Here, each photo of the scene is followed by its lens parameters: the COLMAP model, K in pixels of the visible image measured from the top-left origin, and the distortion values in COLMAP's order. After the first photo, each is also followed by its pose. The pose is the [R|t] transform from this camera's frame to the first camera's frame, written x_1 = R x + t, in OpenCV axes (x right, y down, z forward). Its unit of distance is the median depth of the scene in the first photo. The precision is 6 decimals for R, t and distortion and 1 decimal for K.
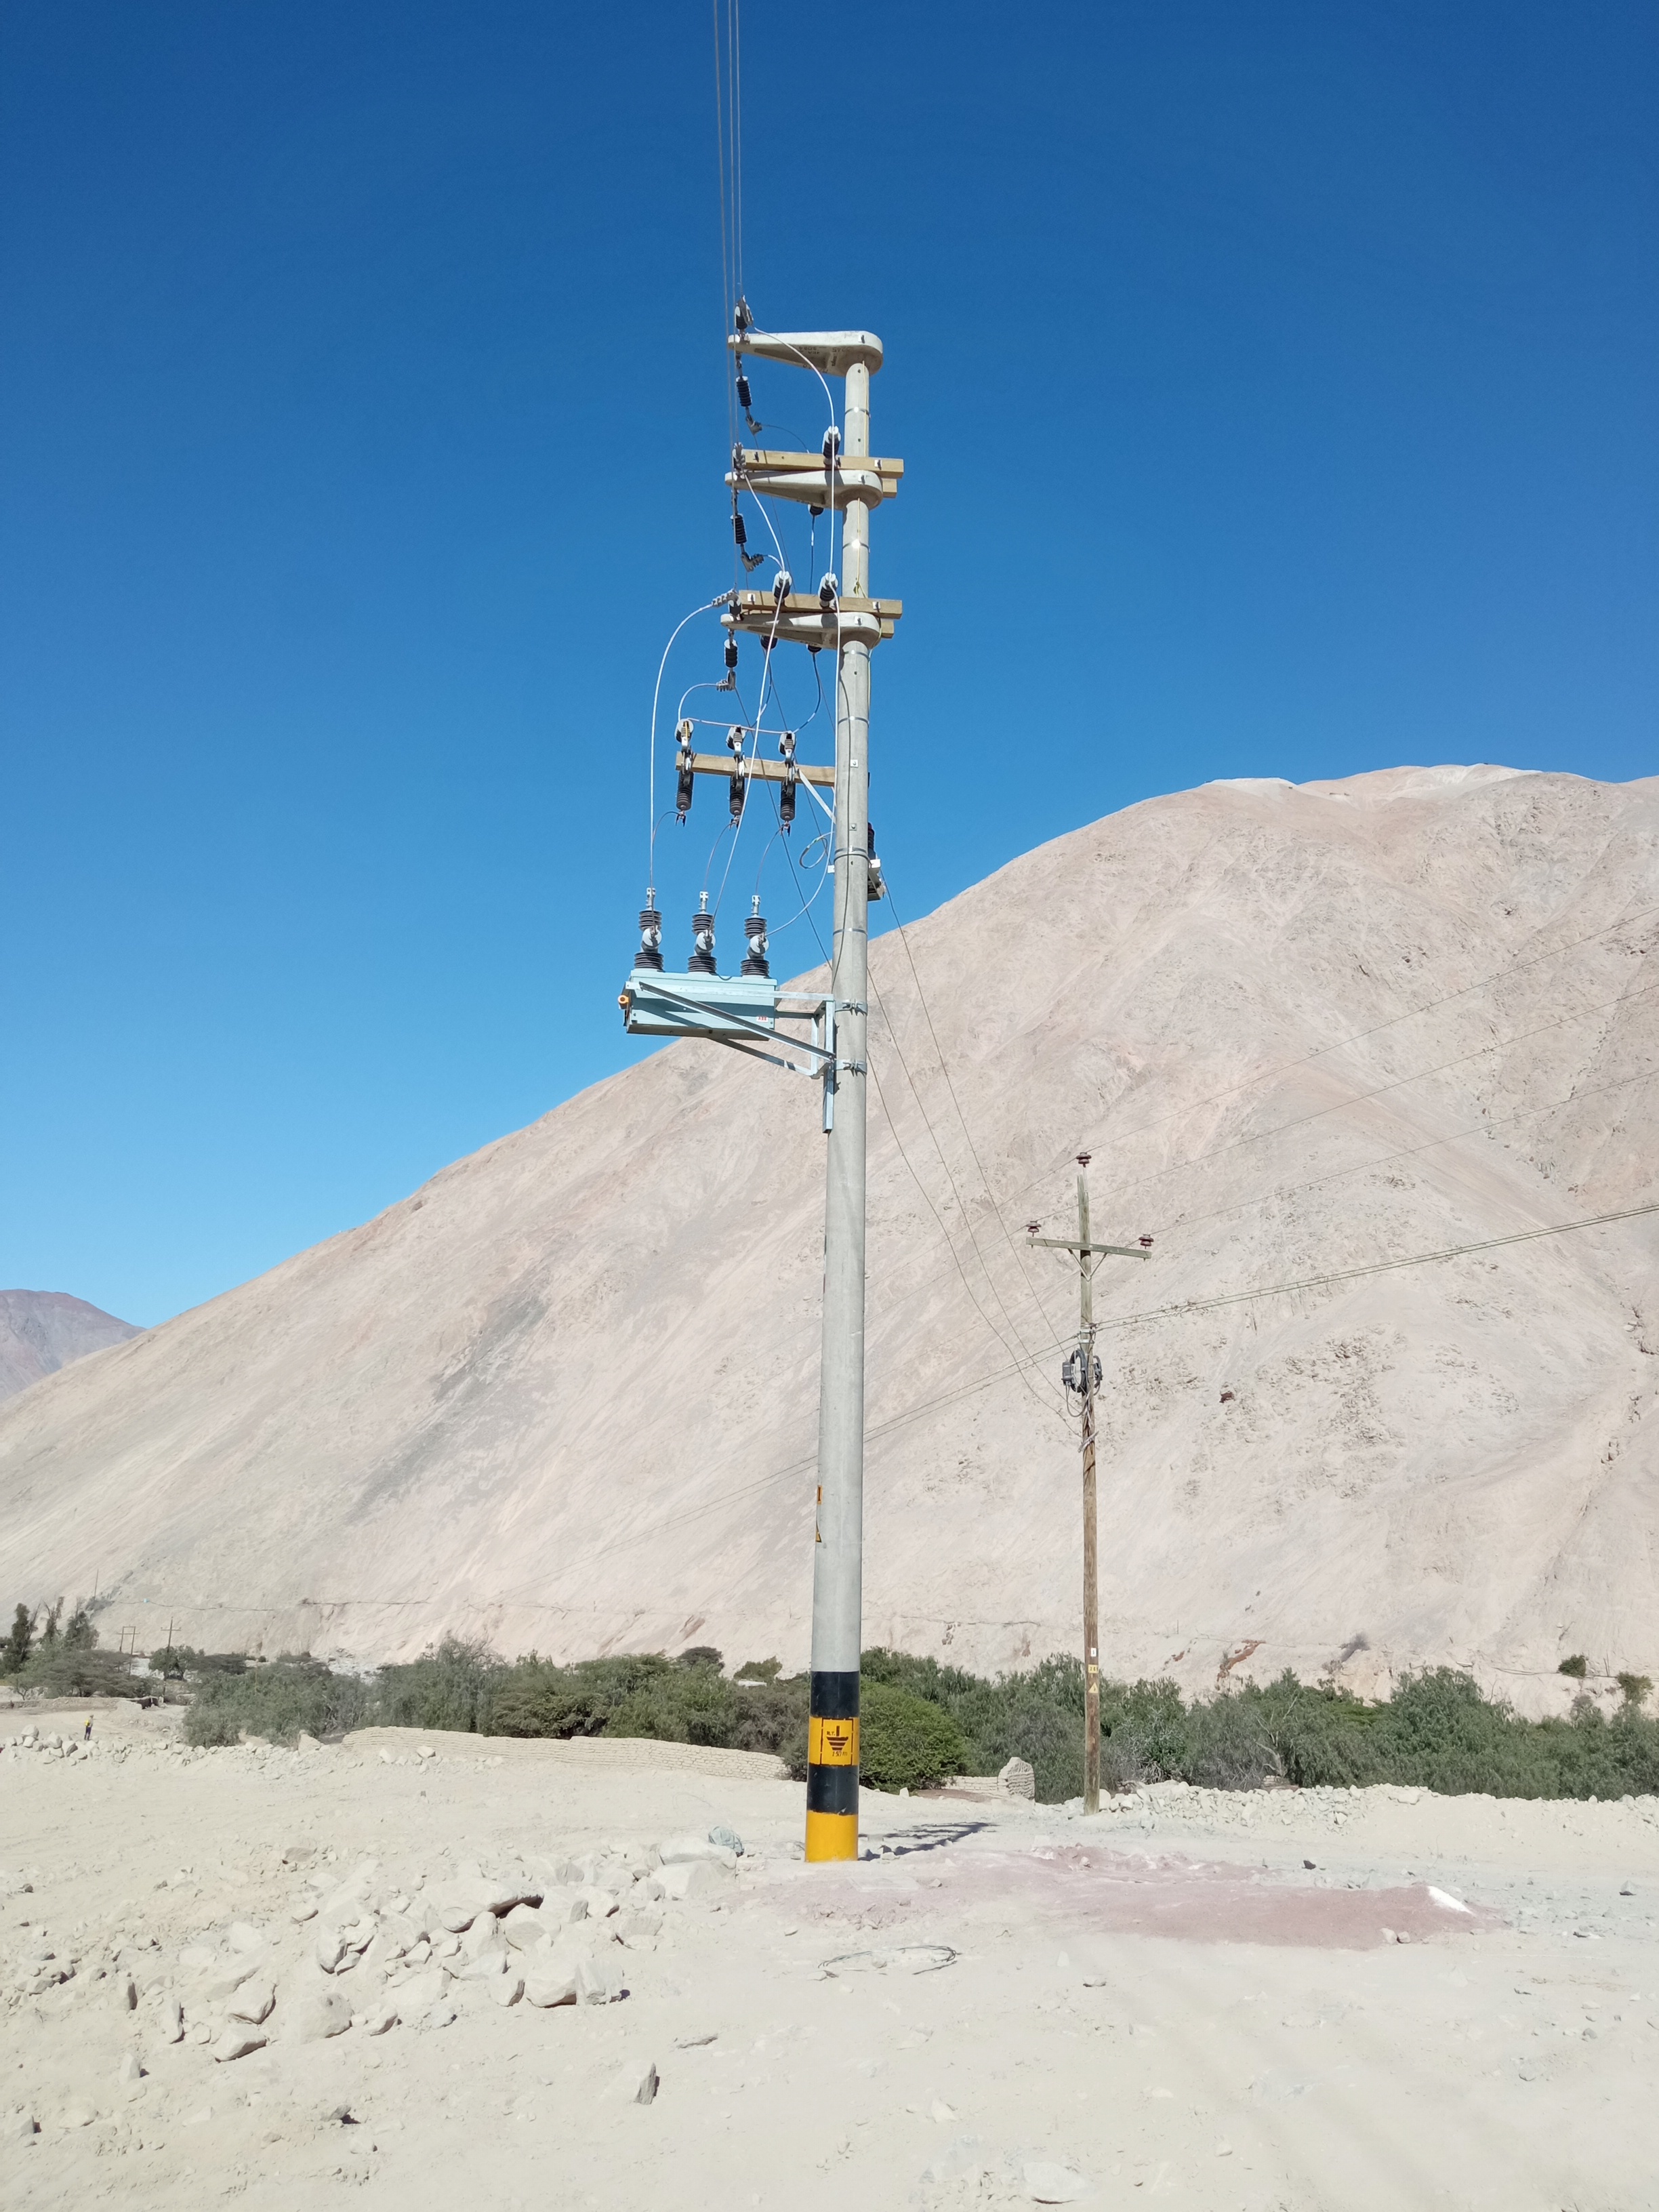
lens RADIAL K [[1778.8, 0, 827.5], [0, 1778.8, 1088.5], [0, 0, 1]] dist [0.131767, -0.263916]
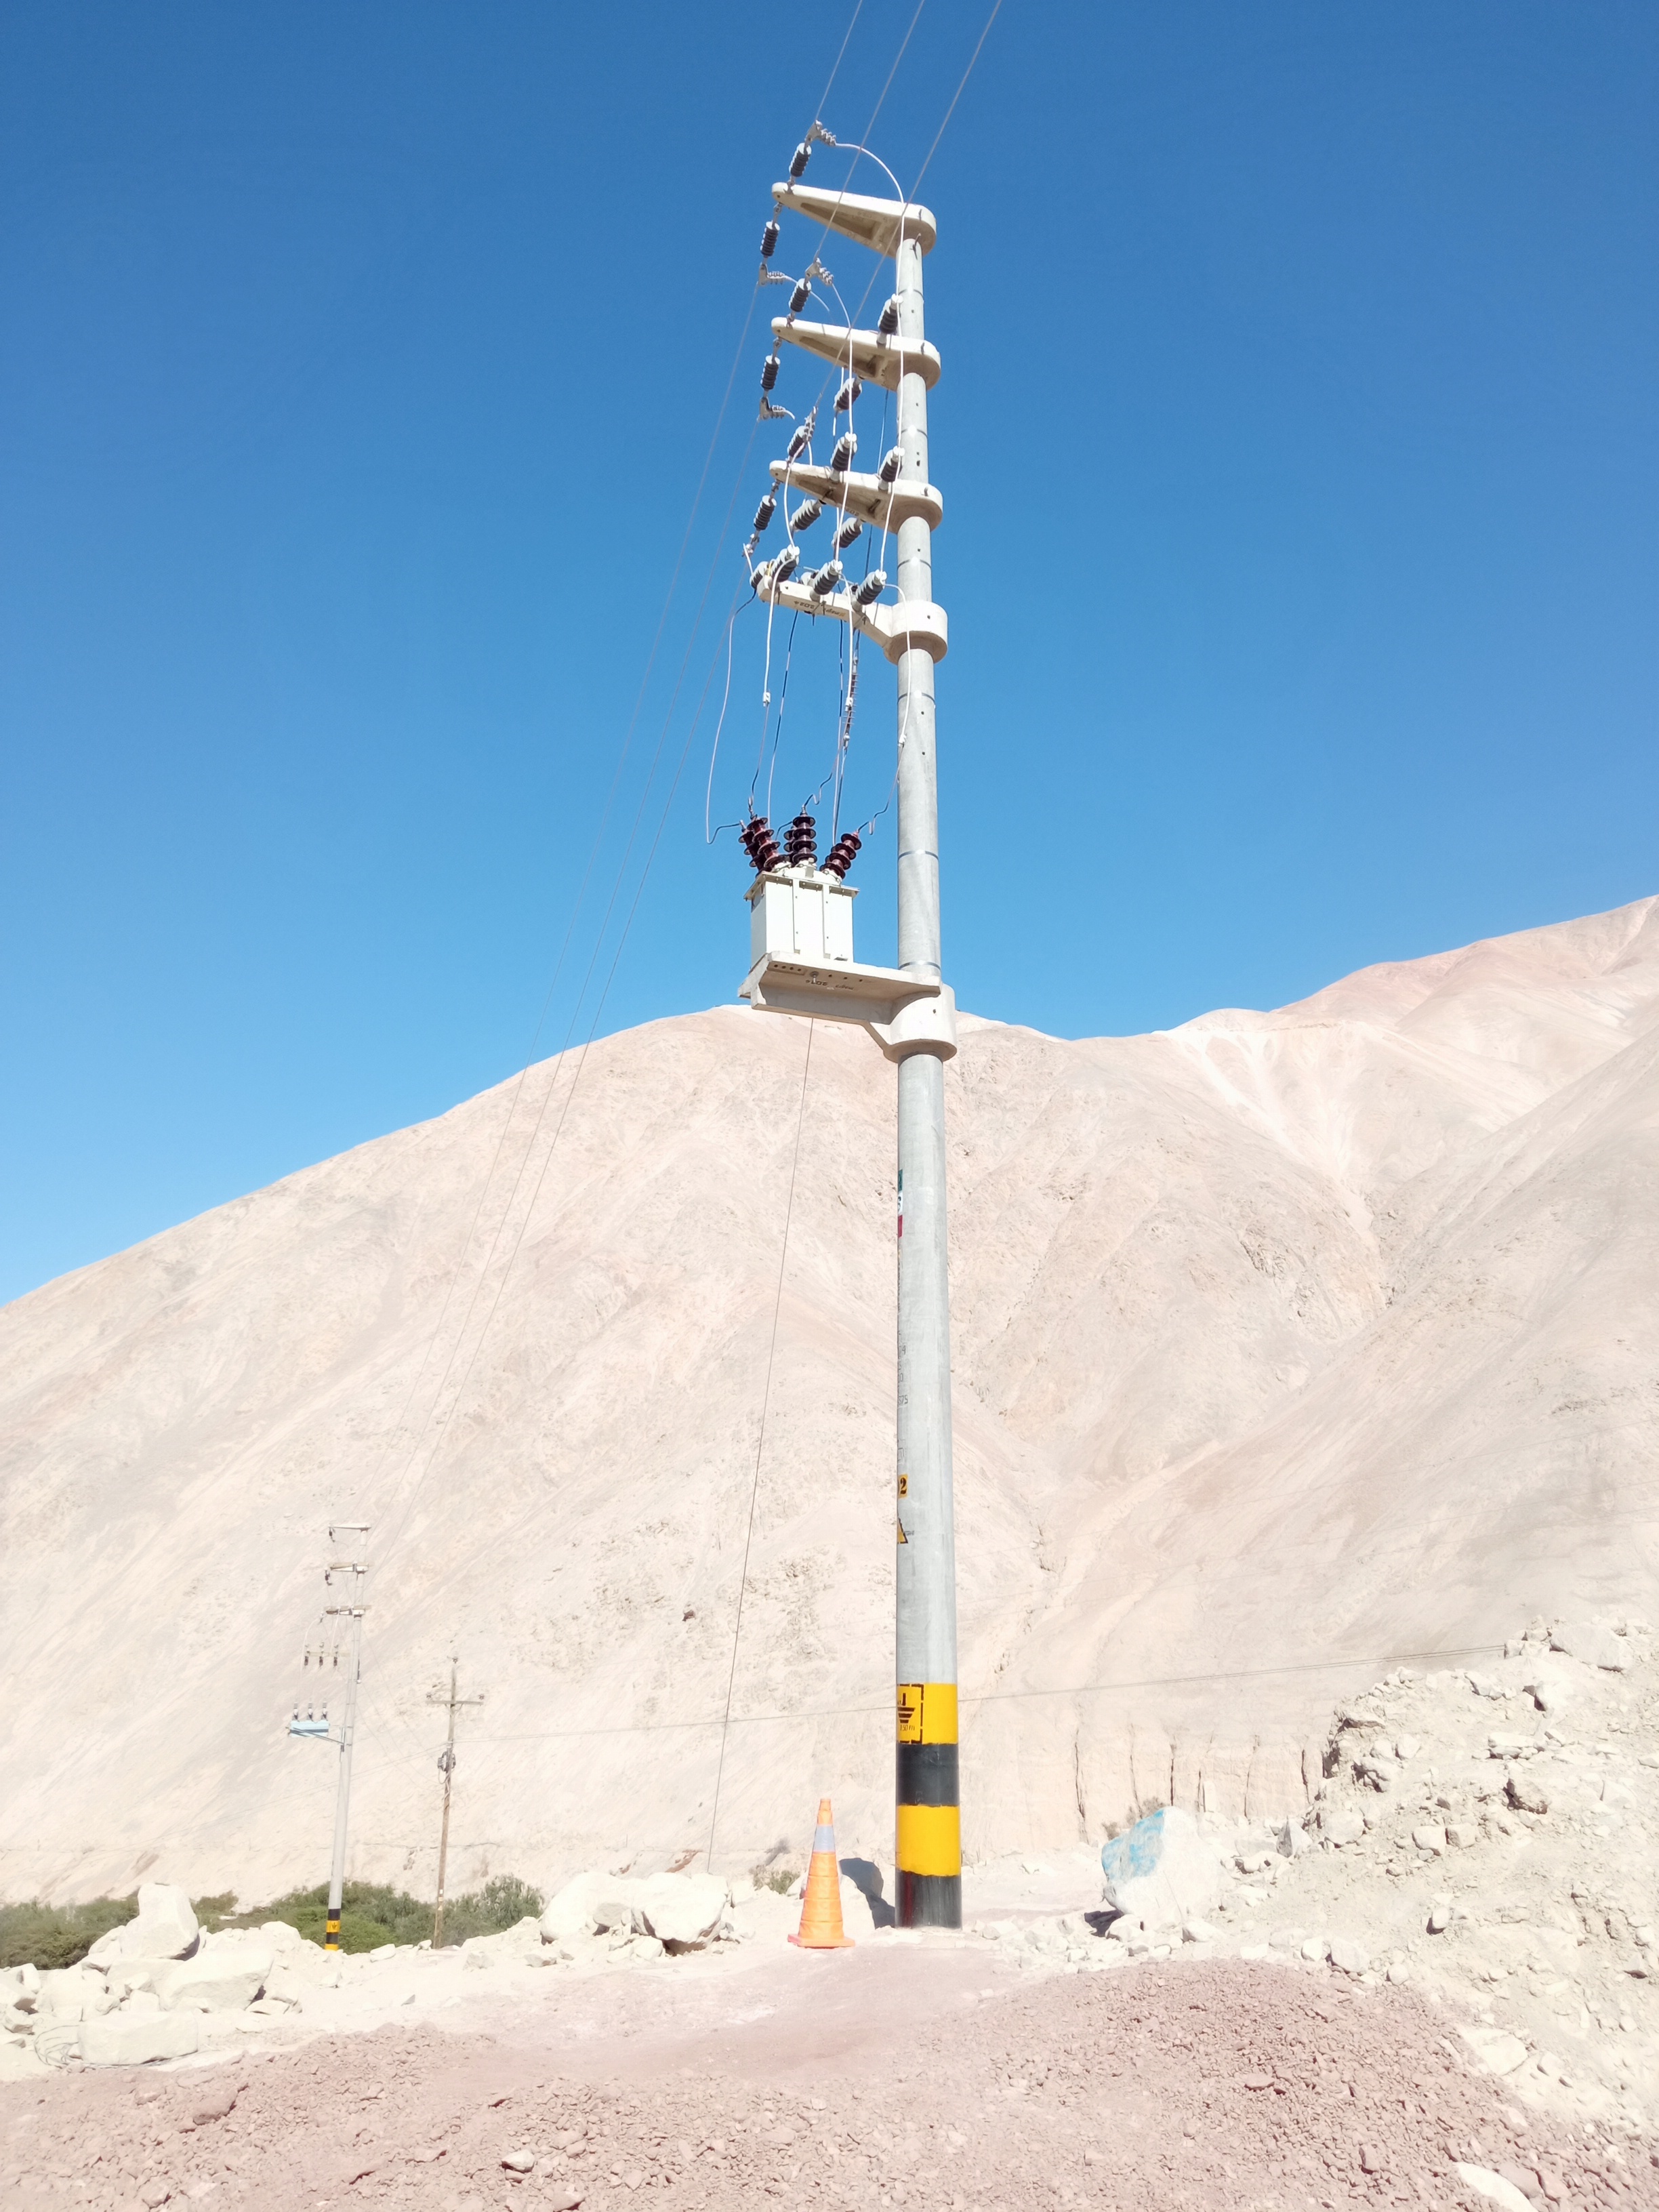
lens RADIAL K [[1778.8, 0, 827.5], [0, 1778.8, 1088.5], [0, 0, 1]] dist [0.131767, -0.263916]
pose [[0.962476, 0.063867, 0.263744, -0.002082], [-0.036328, 0.993486, -0.108007, -0.017748], [-0.268924, 0.094373, 0.958527, -0.054703]]
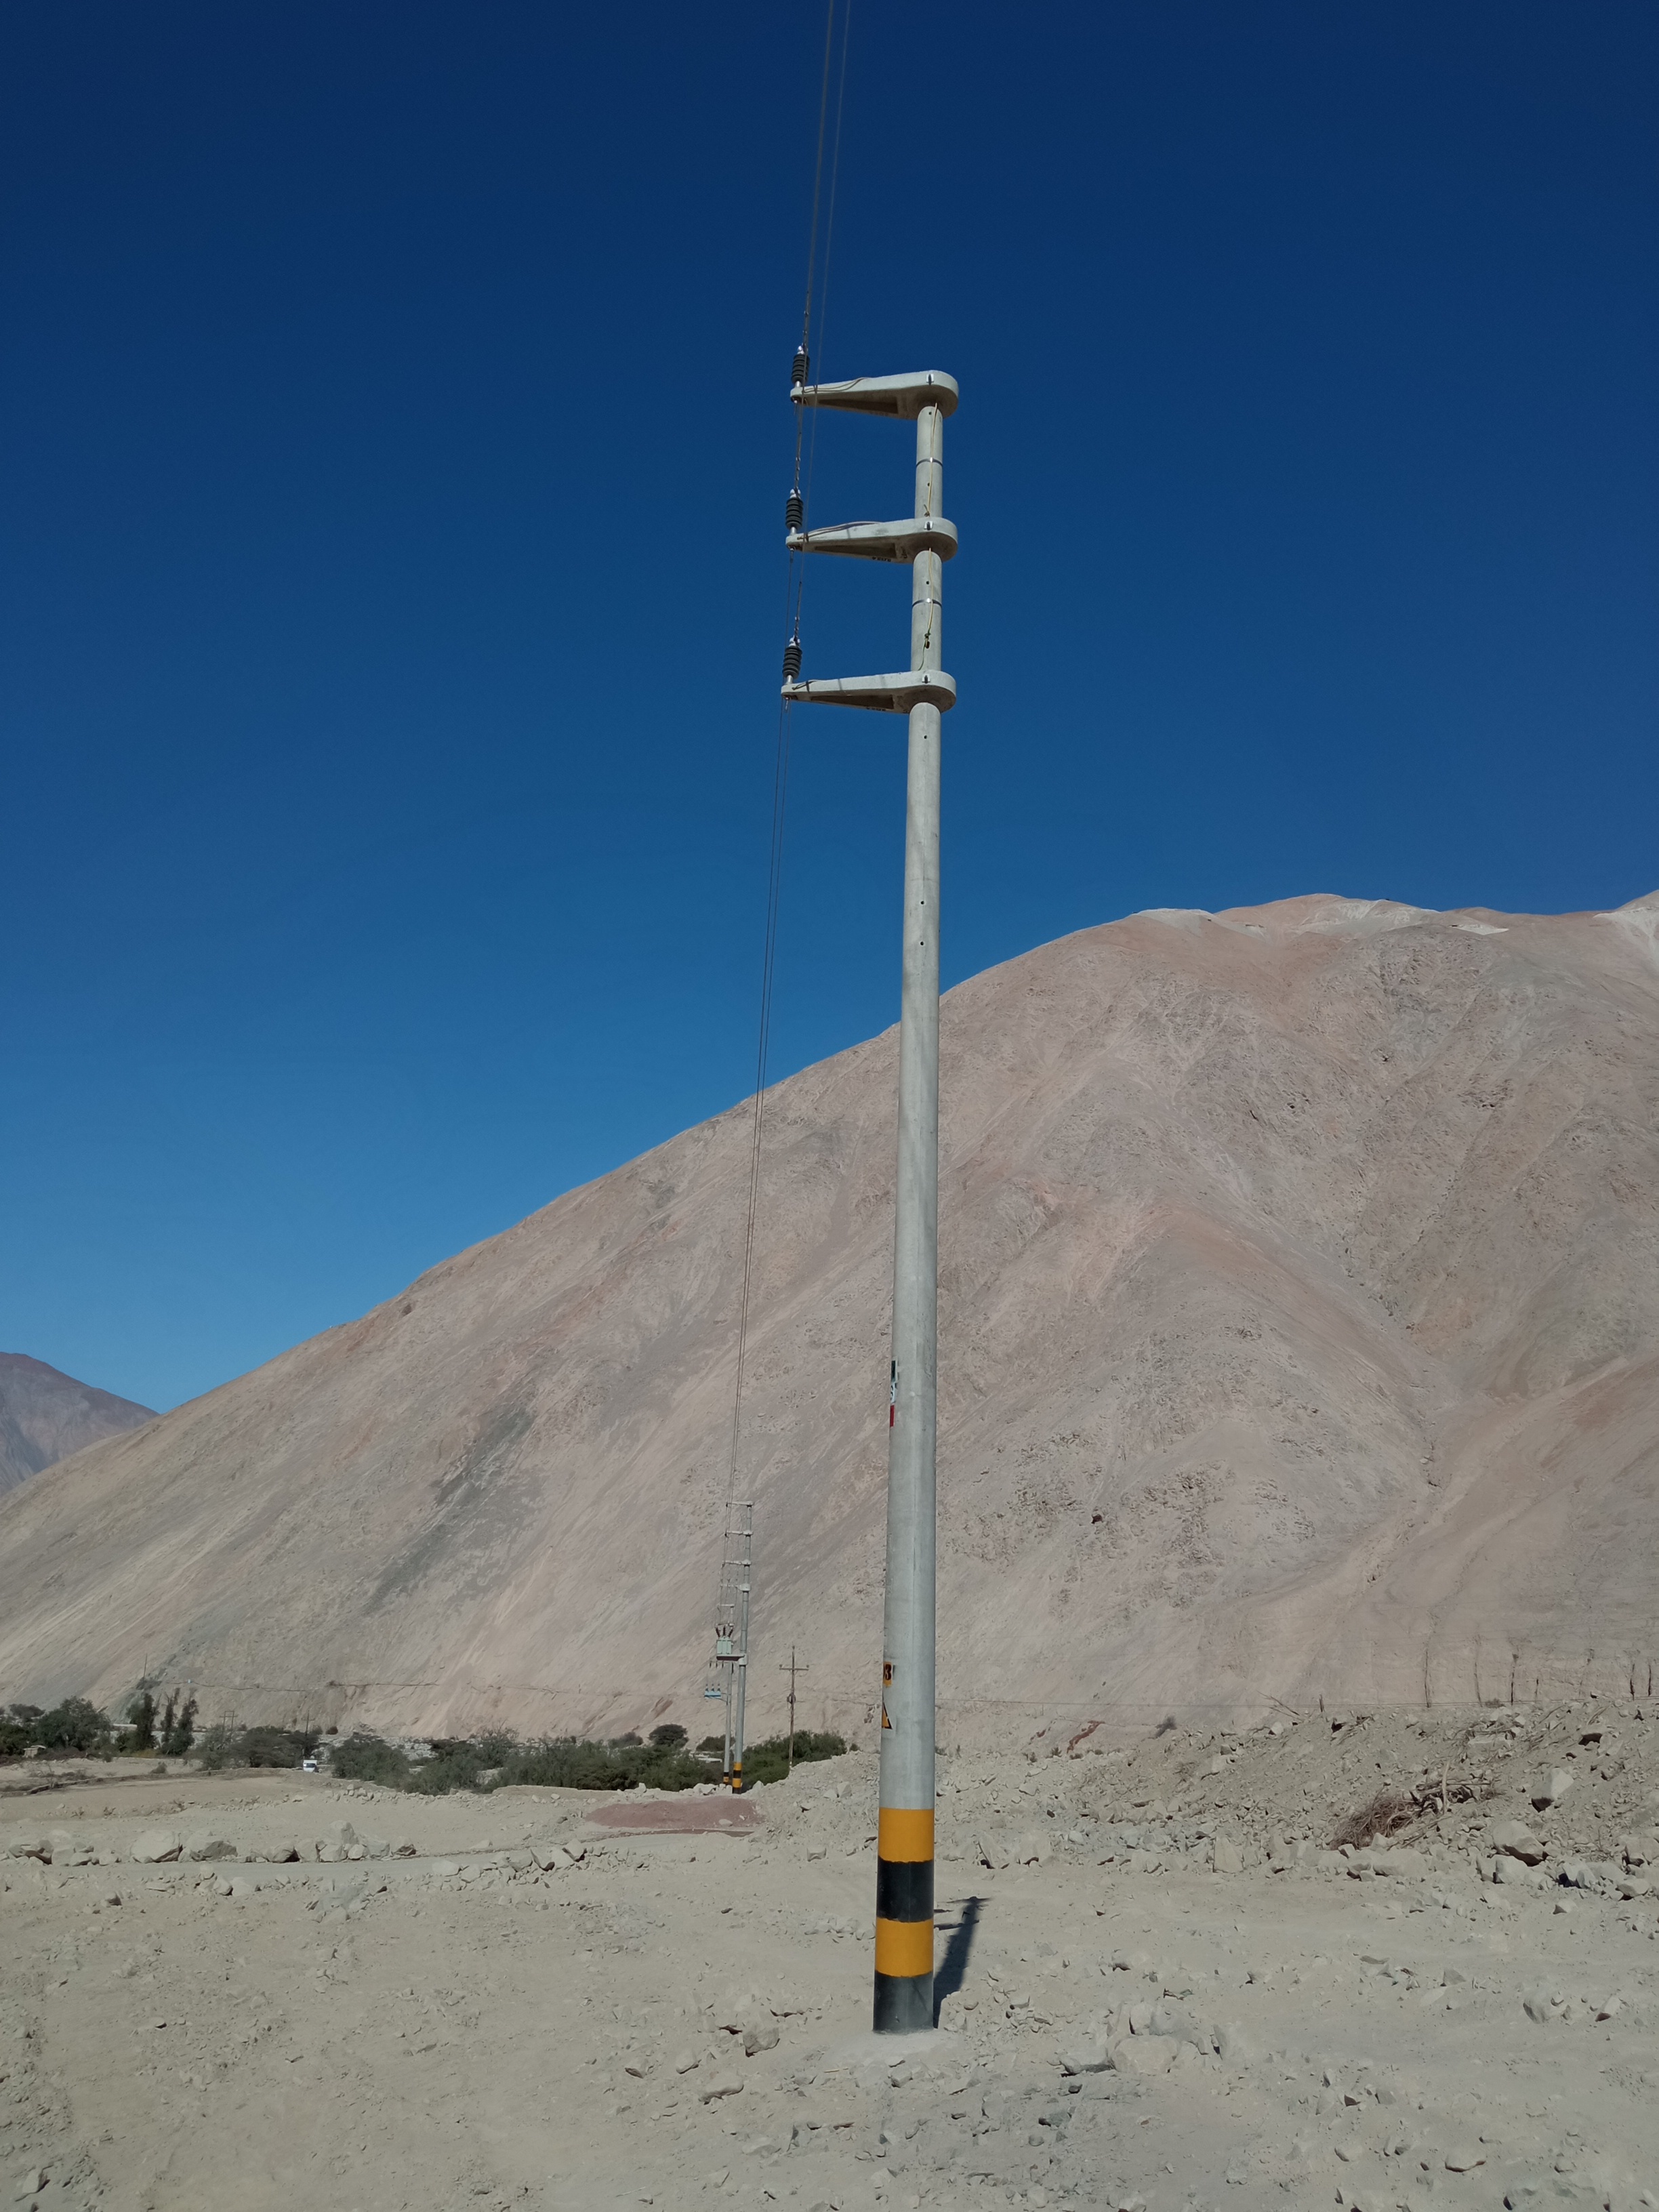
lens RADIAL K [[1778.8, 0, 827.5], [0, 1778.8, 1088.5], [0, 0, 1]] dist [0.131767, -0.263916]
pose [[0.999748, 0.007577, 0.021110, 0.004801], [-0.006896, 0.999459, -0.032155, -0.049216], [-0.021342, 0.032001, 0.999260, -0.142833]]
